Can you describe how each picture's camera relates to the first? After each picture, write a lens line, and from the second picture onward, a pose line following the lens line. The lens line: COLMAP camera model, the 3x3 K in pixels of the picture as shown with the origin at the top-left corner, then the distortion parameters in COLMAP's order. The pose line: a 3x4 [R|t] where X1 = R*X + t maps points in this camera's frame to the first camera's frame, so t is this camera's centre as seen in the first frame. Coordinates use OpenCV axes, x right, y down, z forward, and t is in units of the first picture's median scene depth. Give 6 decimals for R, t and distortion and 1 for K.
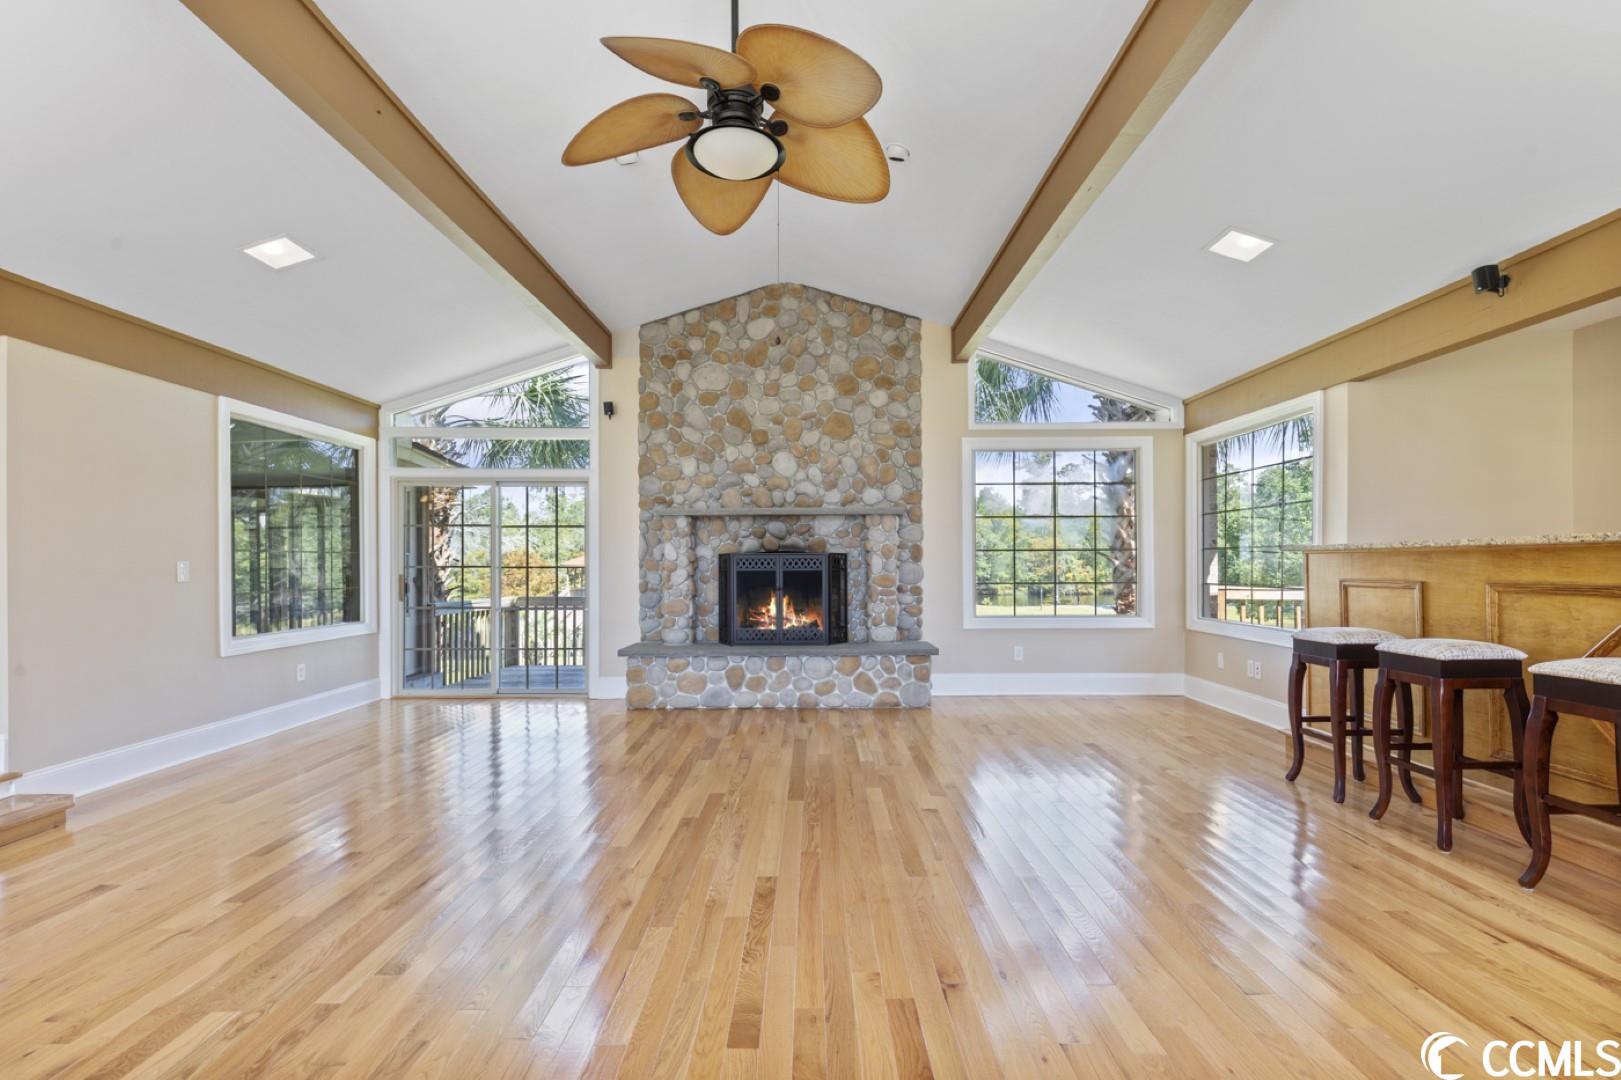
lens RADIAL K [[737.3, 0, 811.5], [0, 737.3, 555.6], [0, 0, 1]] dist [0.009039, -0.004071]
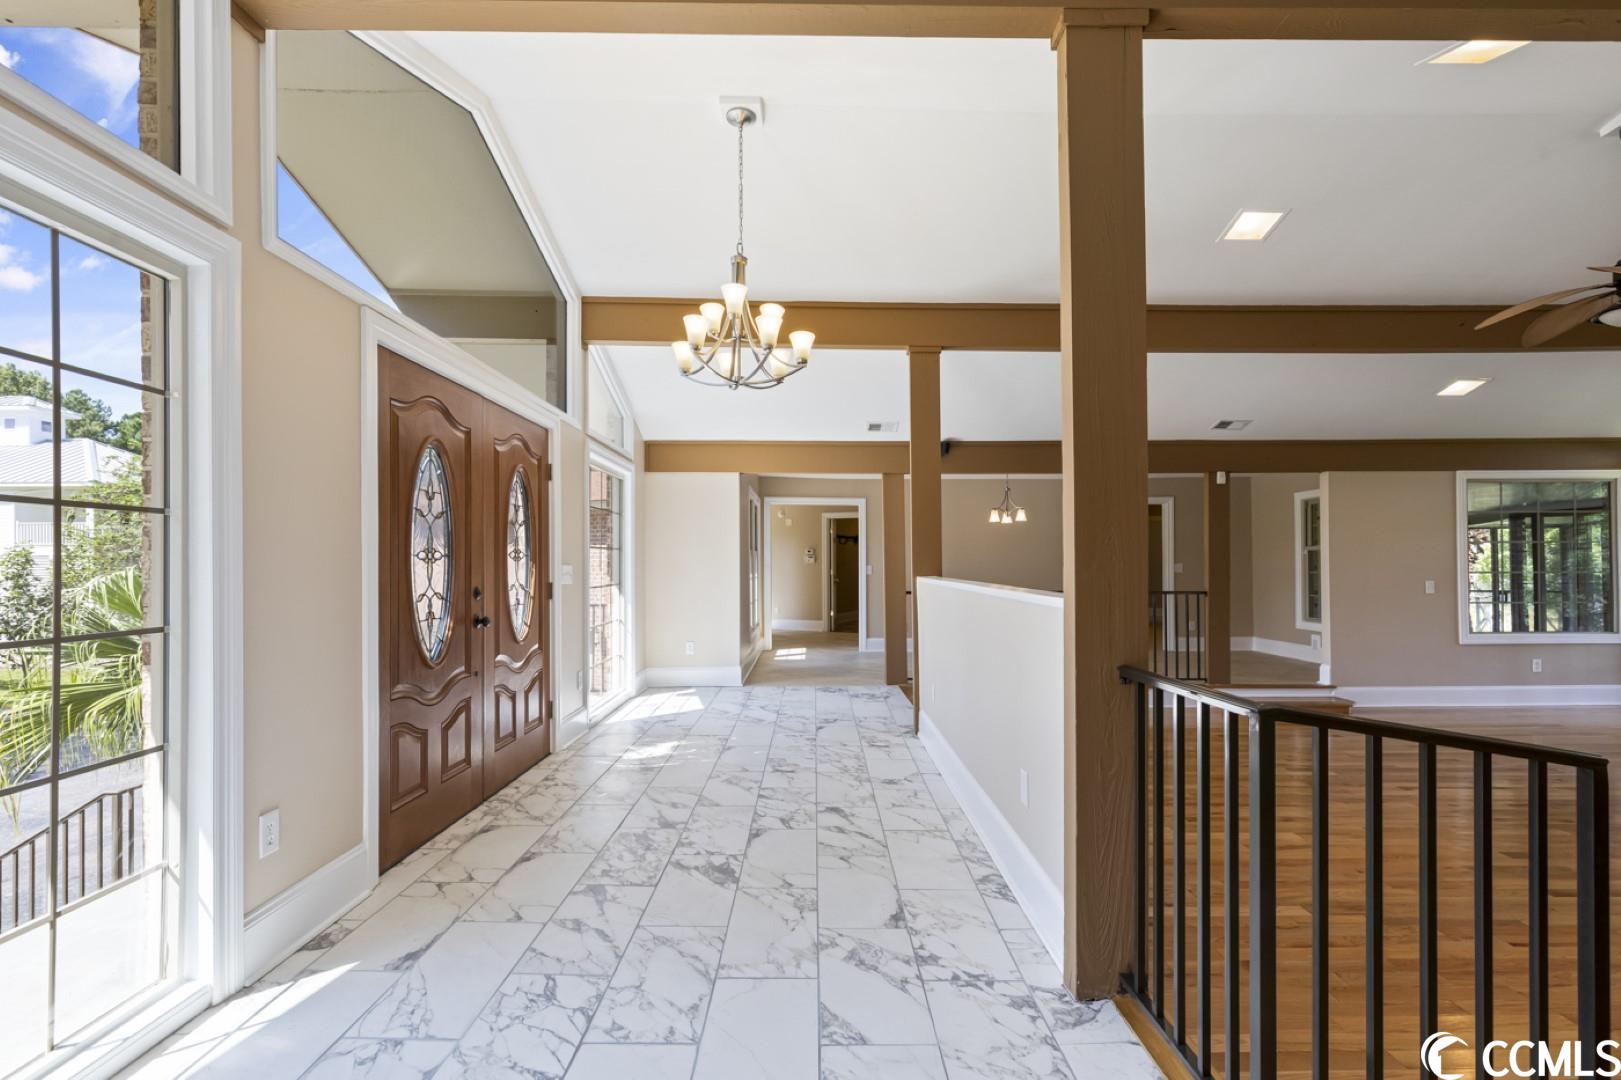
lens RADIAL K [[737.3, 0, 821.0], [0, 737.3, 561.3], [0, 0, 1]] dist [0.009039, -0.004071]
pose [[0.008082, 0.002372, -0.999965, 0.514968], [0.015372, 0.999879, 0.002496, -0.040720], [0.999849, -0.015392, 0.008044, -0.228140]]
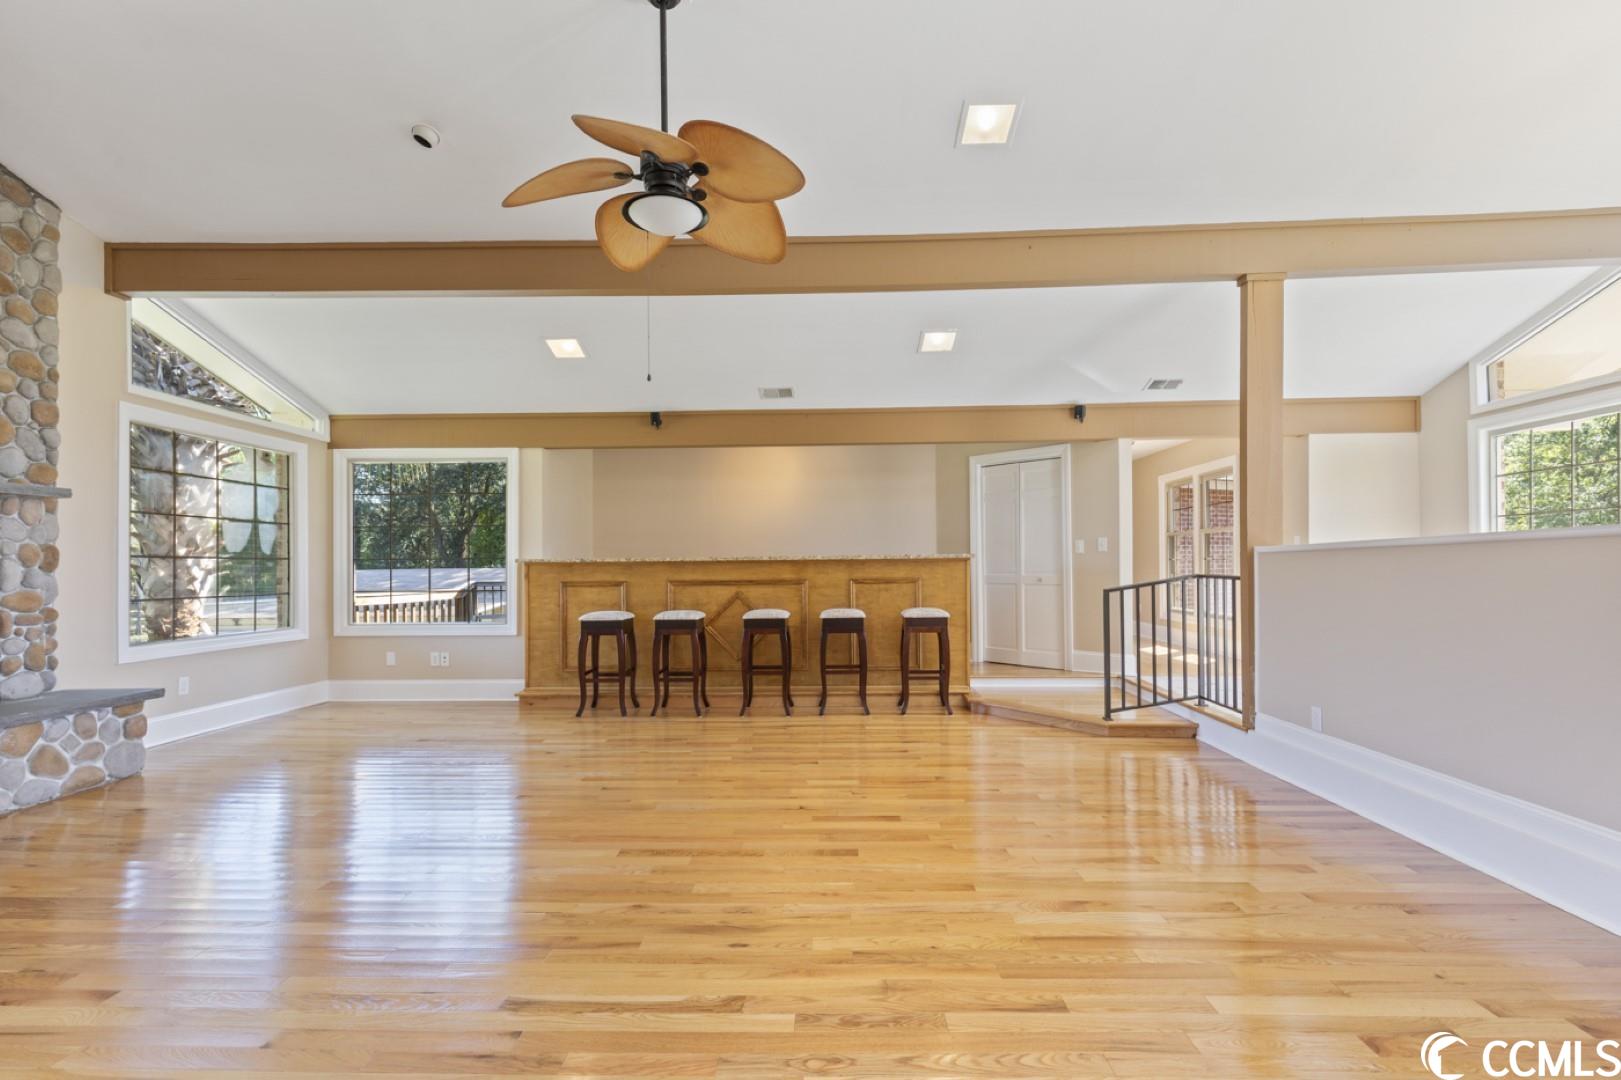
lens RADIAL K [[737.3, 0, 811.9], [0, 737.3, 568.8], [0, 0, 1]] dist [0.009039, -0.004071]
pose [[0.029133, 0.004007, 0.999568, -0.502202], [-0.002803, 0.999988, -0.003927, 0.006436], [-0.999572, -0.002687, 0.029143, 0.296048]]
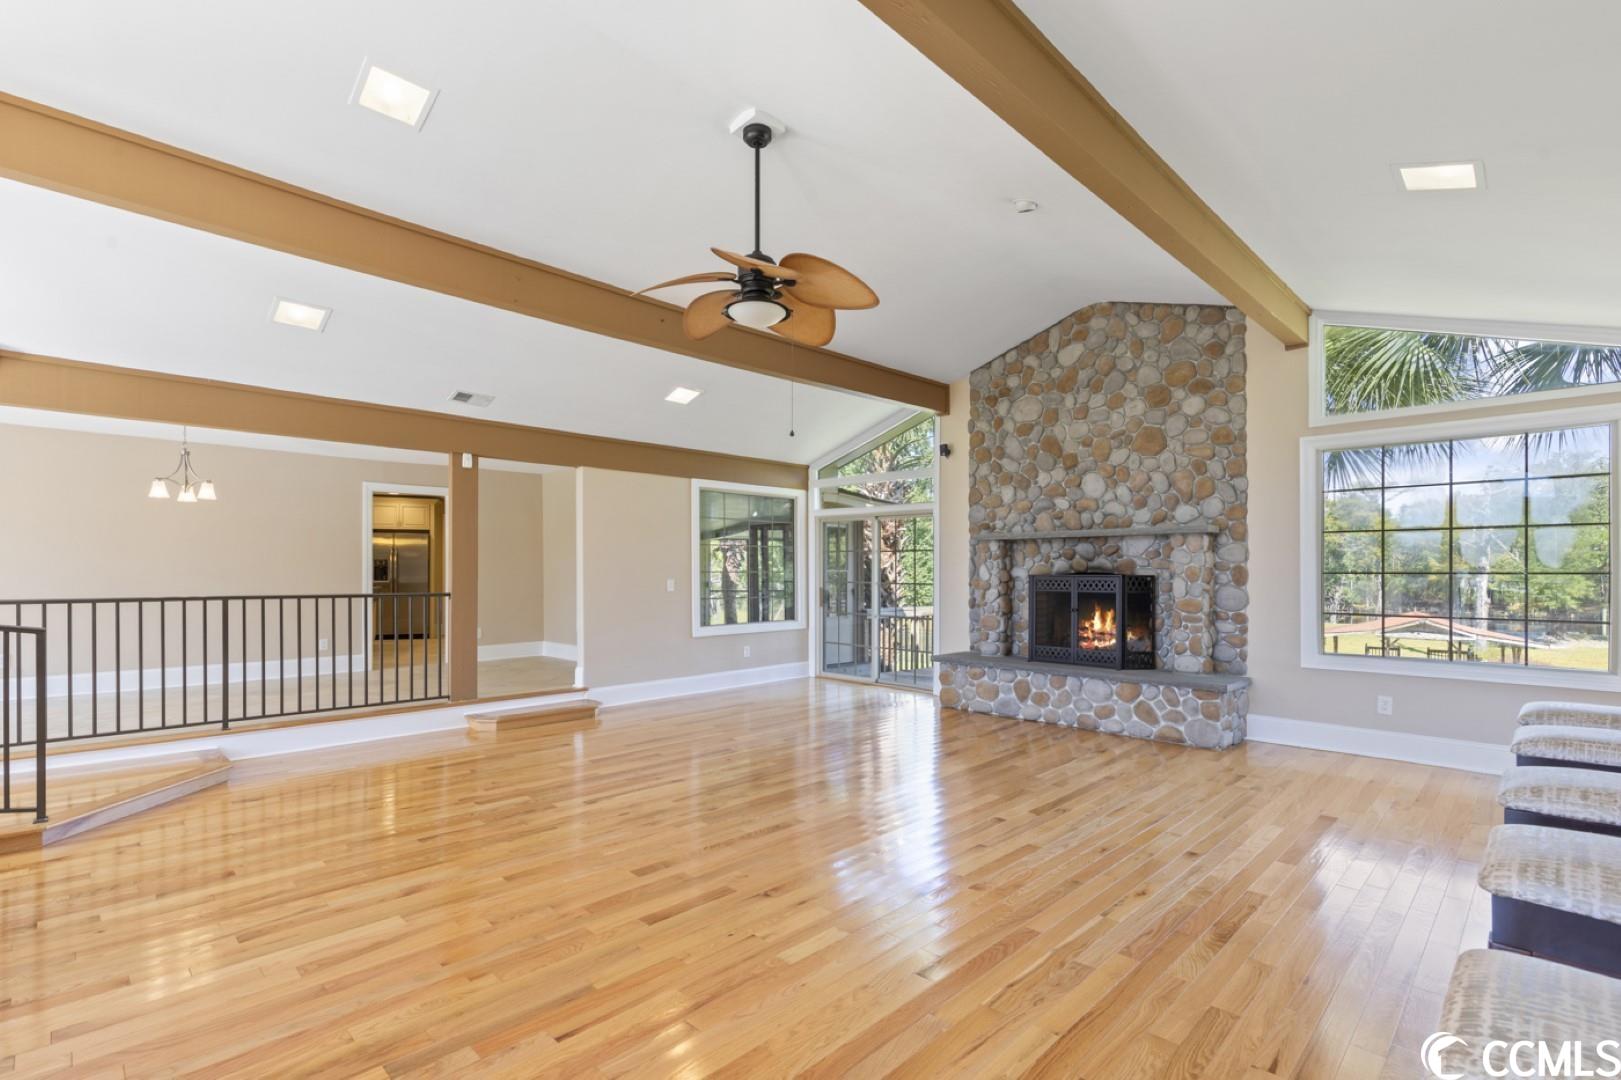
lens RADIAL K [[737.3, 0, 813.5], [0, 737.3, 575.4], [0, 0, 1]] dist [0.009039, -0.004071]
pose [[0.712138, 0.009649, -0.701974, 0.400072], [0.003541, 0.999843, 0.017335, -0.020960], [0.702031, -0.014831, 0.711992, 0.016055]]
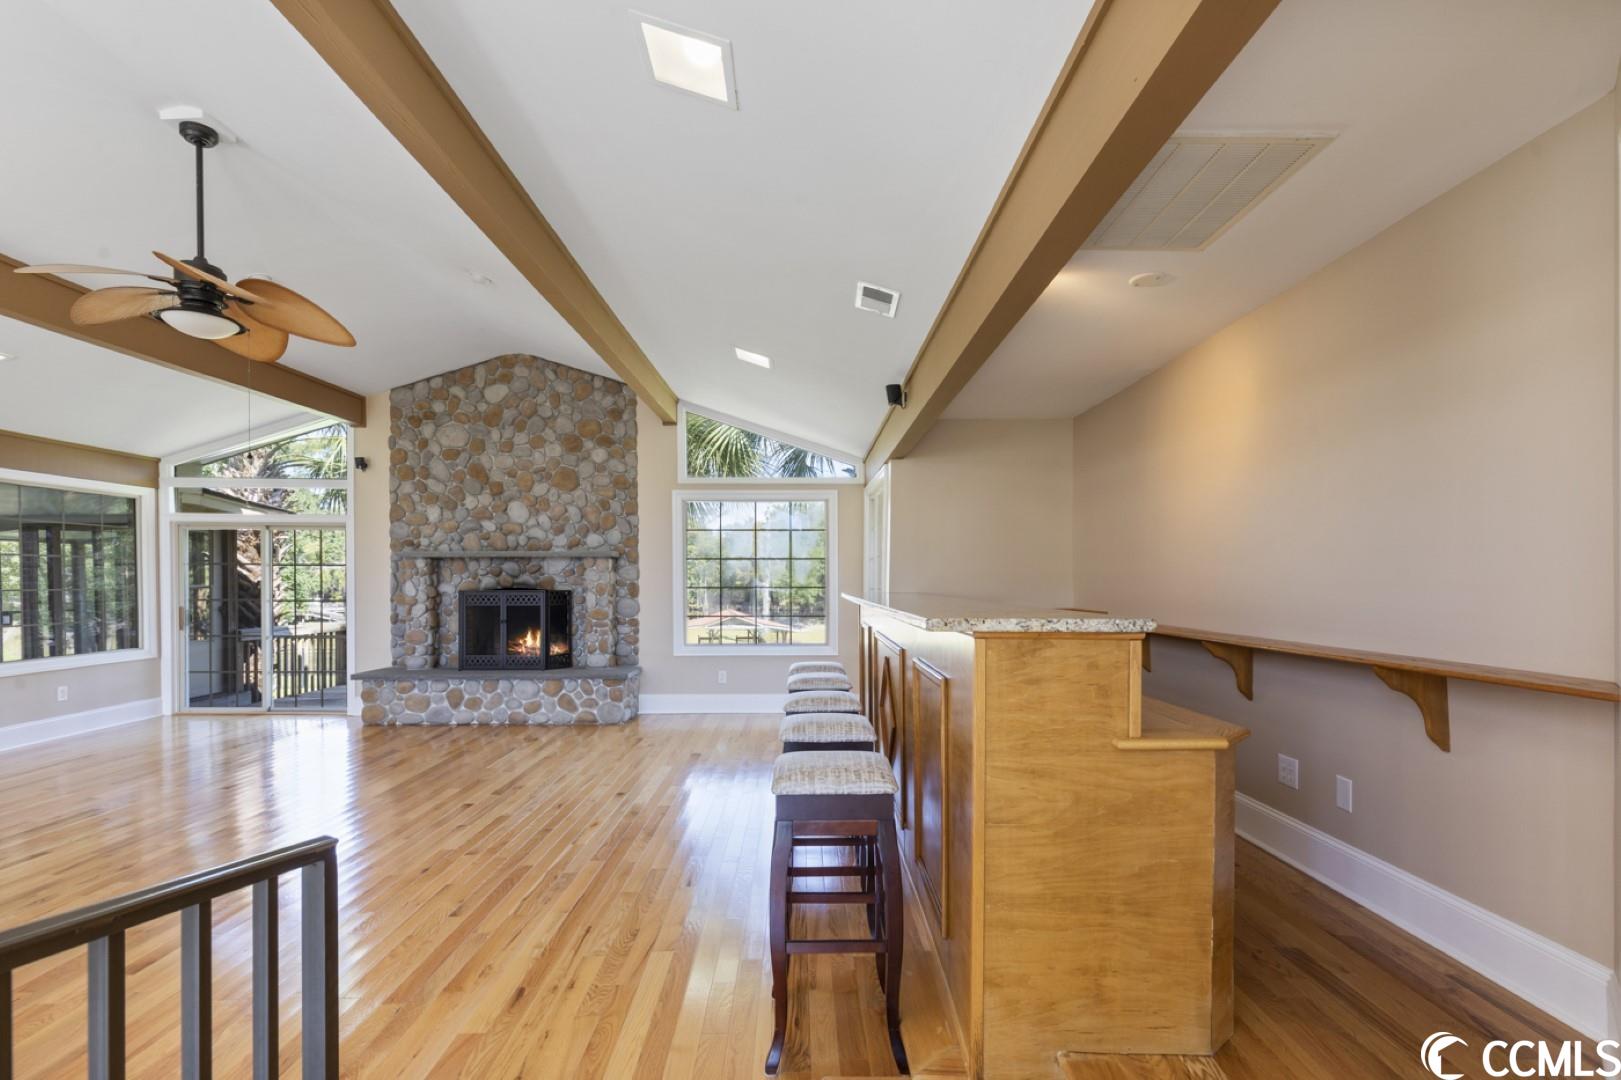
lens RADIAL K [[737.3, 0, 810.2], [0, 737.3, 581.1], [0, 0, 1]] dist [0.009039, -0.004071]
pose [[0.999851, 0.003541, 0.016873, 0.400507], [-0.003824, 0.999852, 0.016769, -0.037810], [-0.016811, -0.016831, 0.999717, -0.158309]]
